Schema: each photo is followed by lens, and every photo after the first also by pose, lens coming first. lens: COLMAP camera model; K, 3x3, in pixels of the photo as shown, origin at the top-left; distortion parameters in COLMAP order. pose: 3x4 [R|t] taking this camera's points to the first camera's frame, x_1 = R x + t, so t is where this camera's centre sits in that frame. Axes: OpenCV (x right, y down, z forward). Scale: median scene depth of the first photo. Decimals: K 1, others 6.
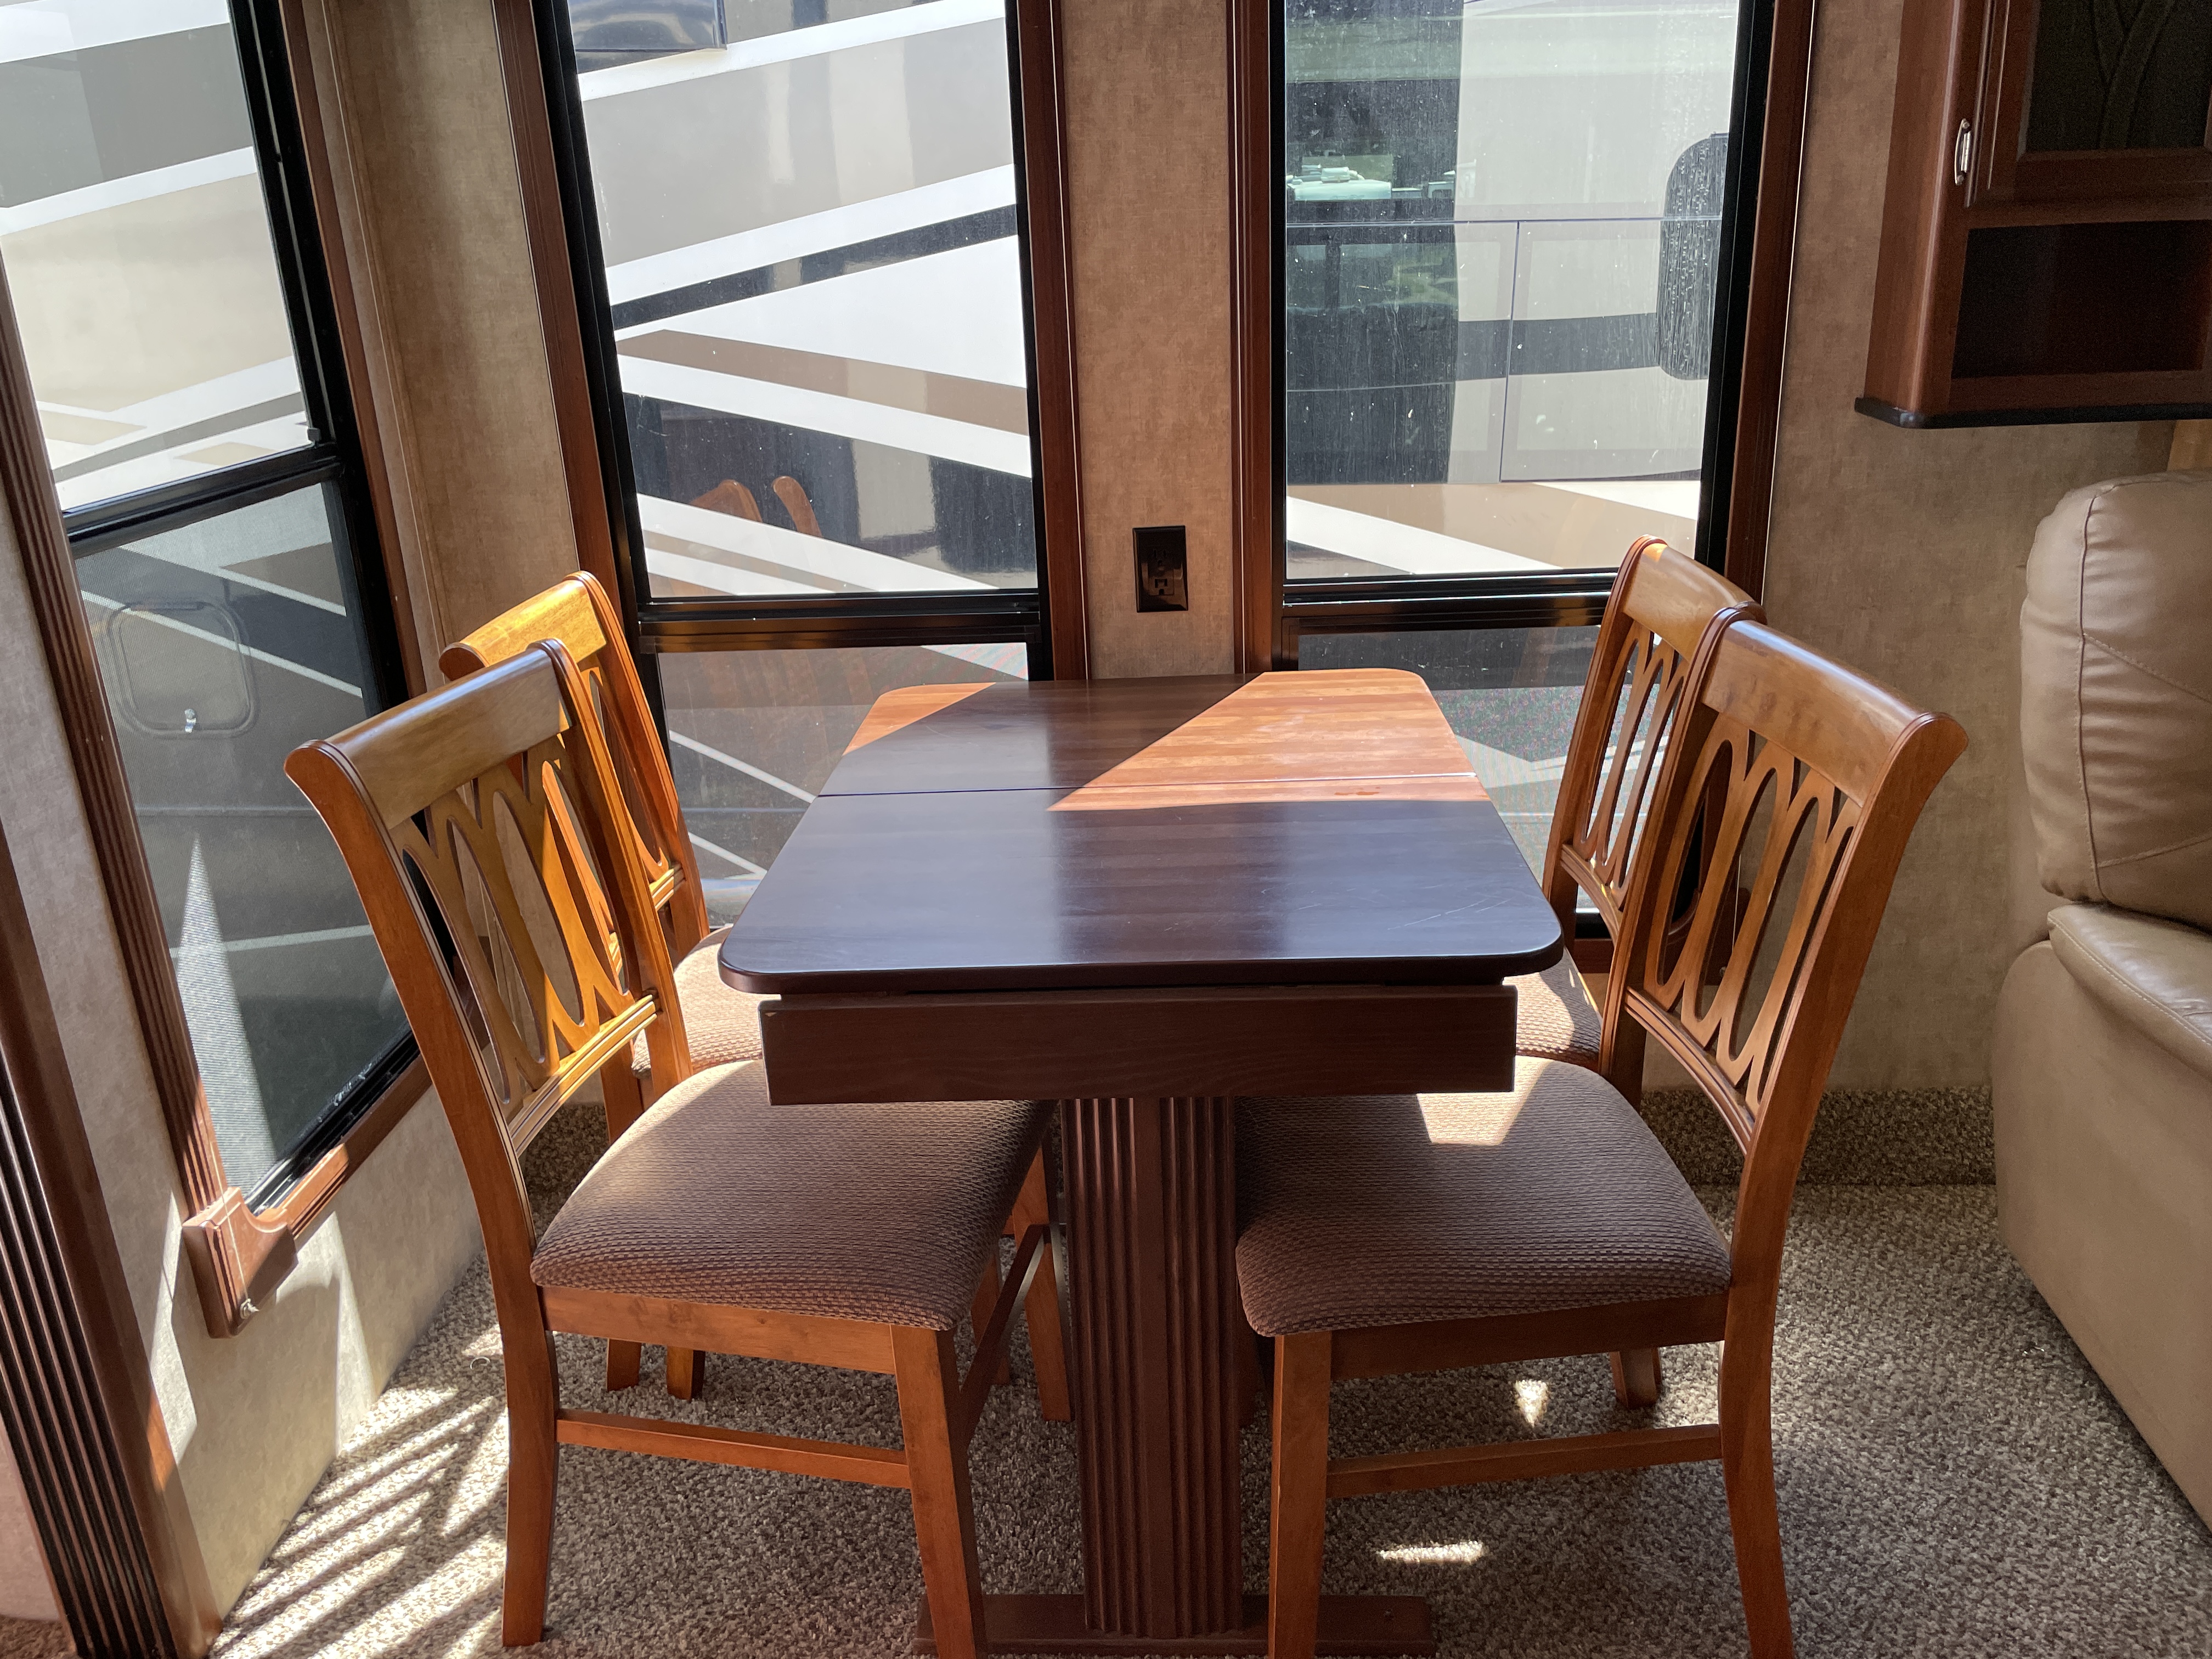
lens RADIAL K [[1694.5, 0, 1108.6], [0, 1694.5, 818.5], [0, 0, 1]] dist [0.050432, -0.073125]
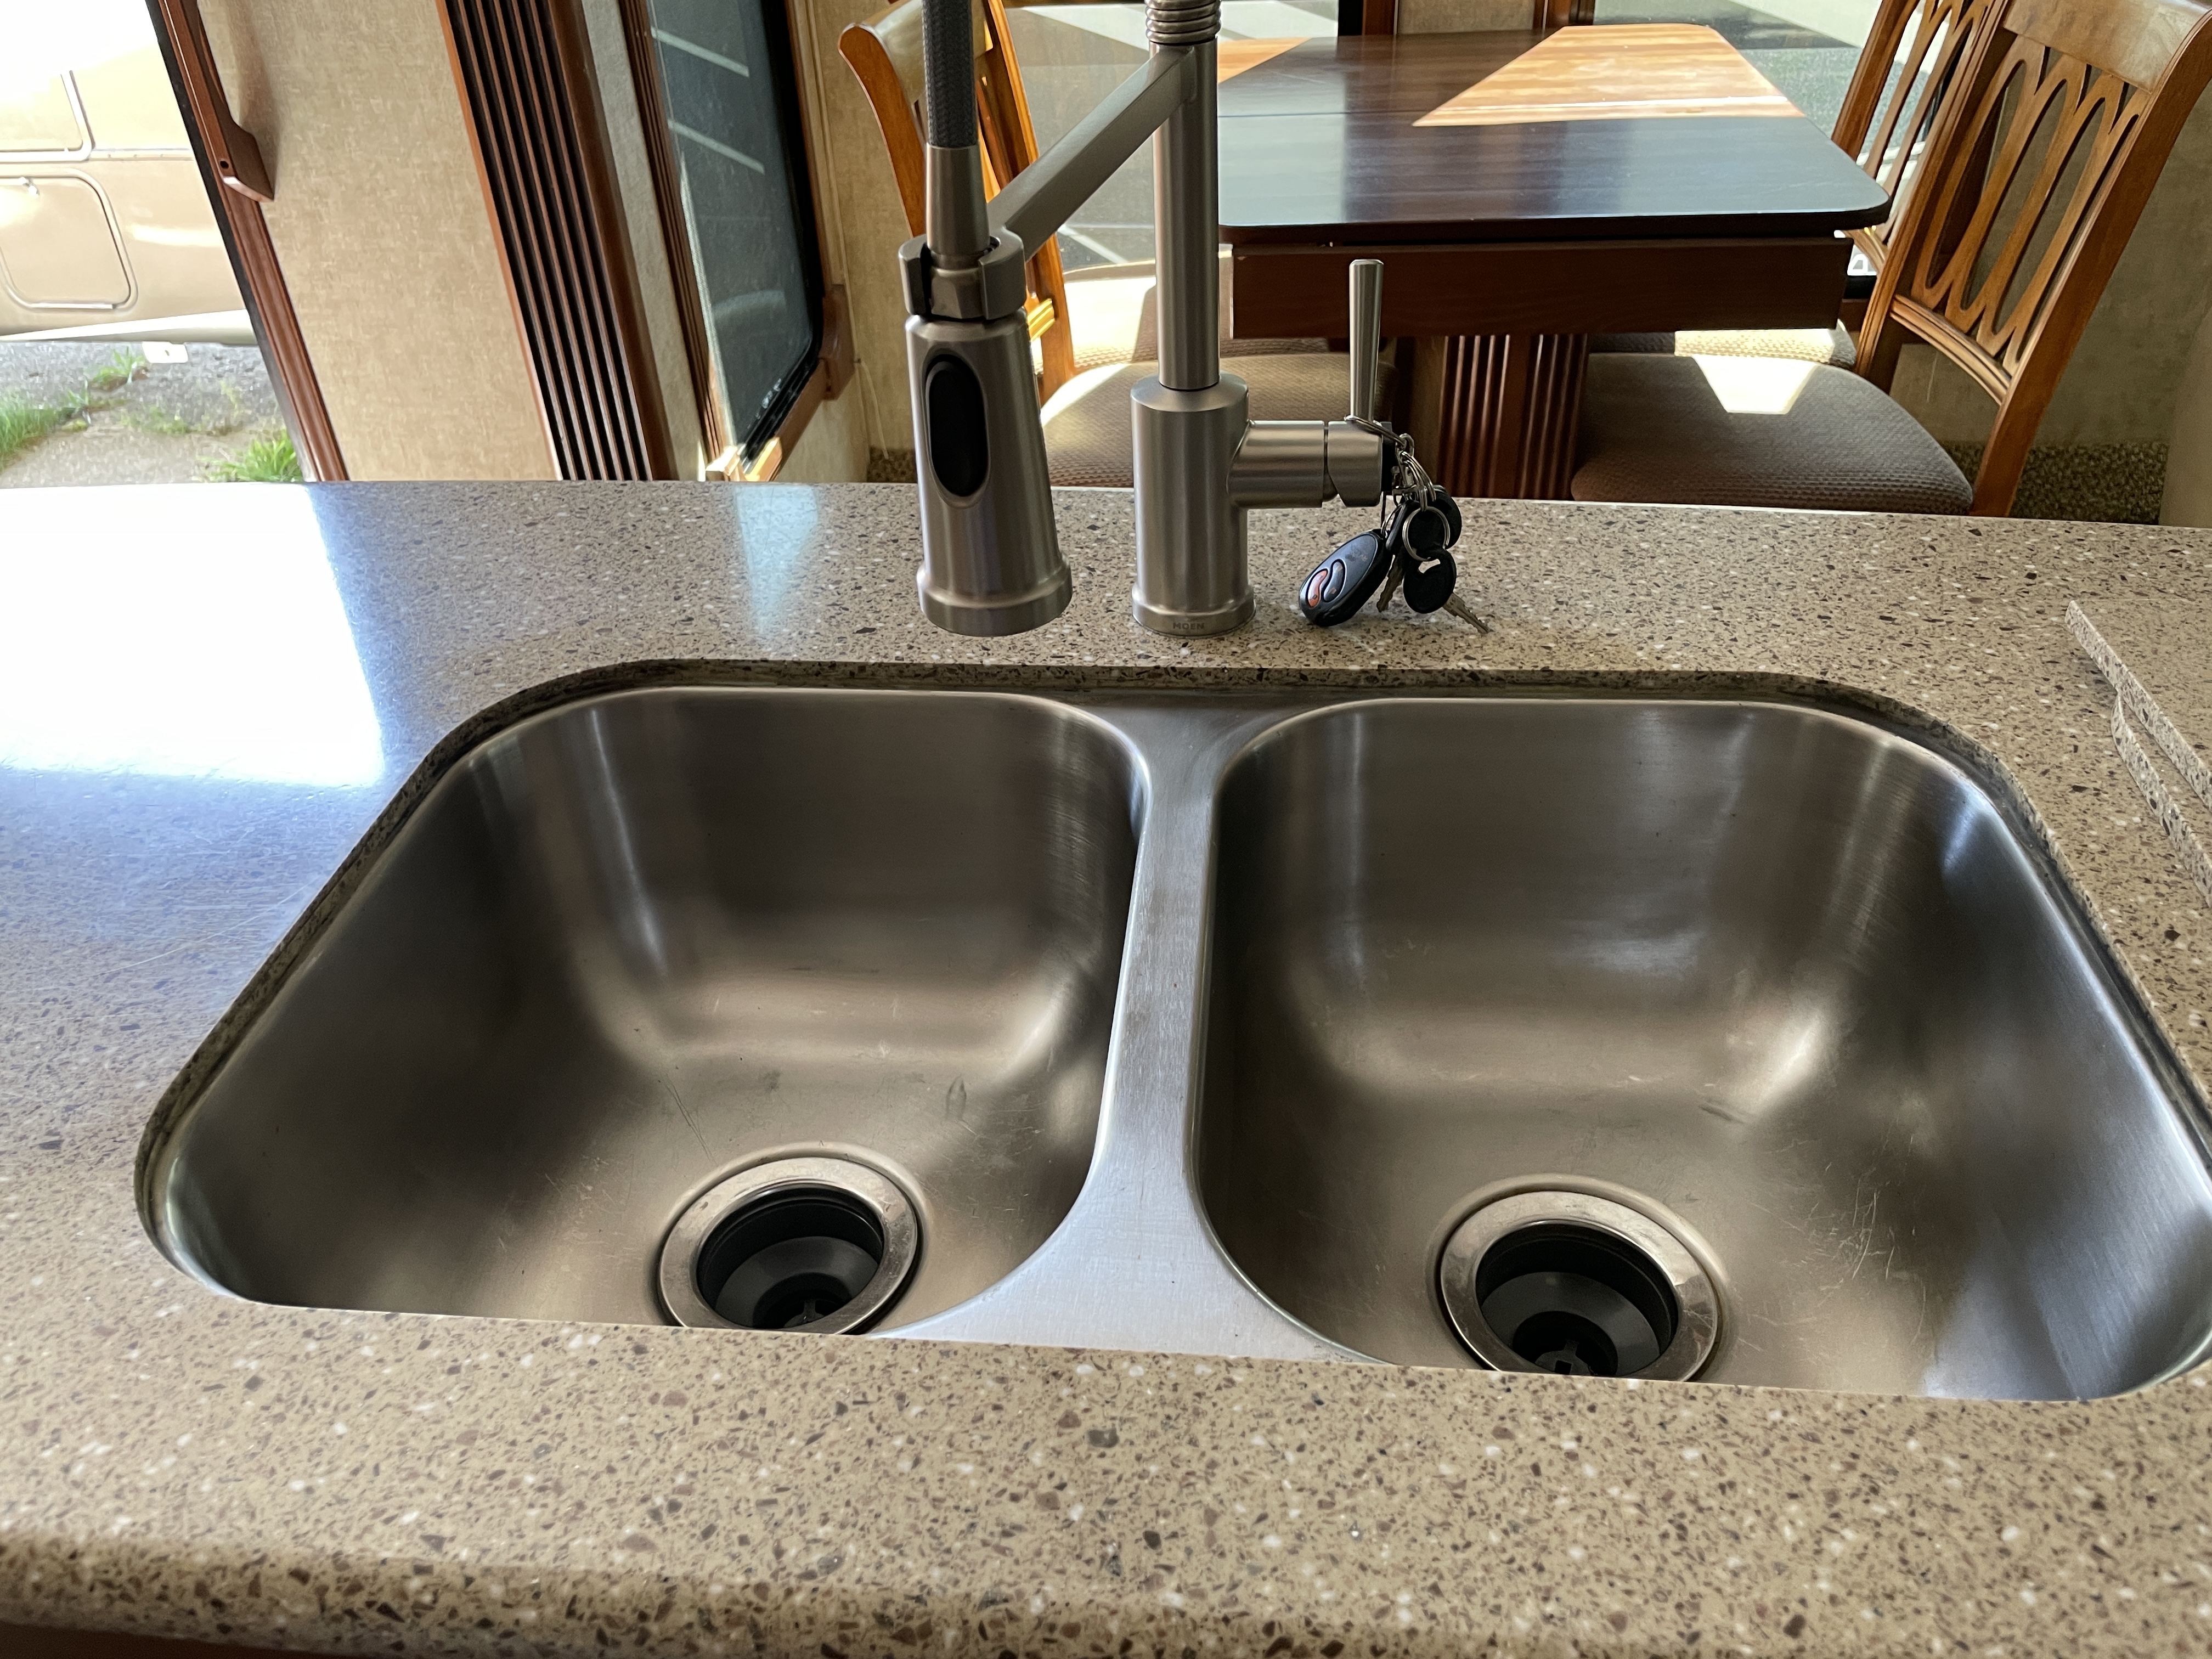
lens RADIAL K [[1694.5, 0, 1108.4], [0, 1694.5, 830.7], [0, 0, 1]] dist [0.050432, -0.073125]
pose [[0.999241, 0.023994, -0.030694, -0.173914], [-0.014511, 0.960375, 0.278334, 0.121231], [0.036156, -0.277677, 0.959994, -0.228363]]
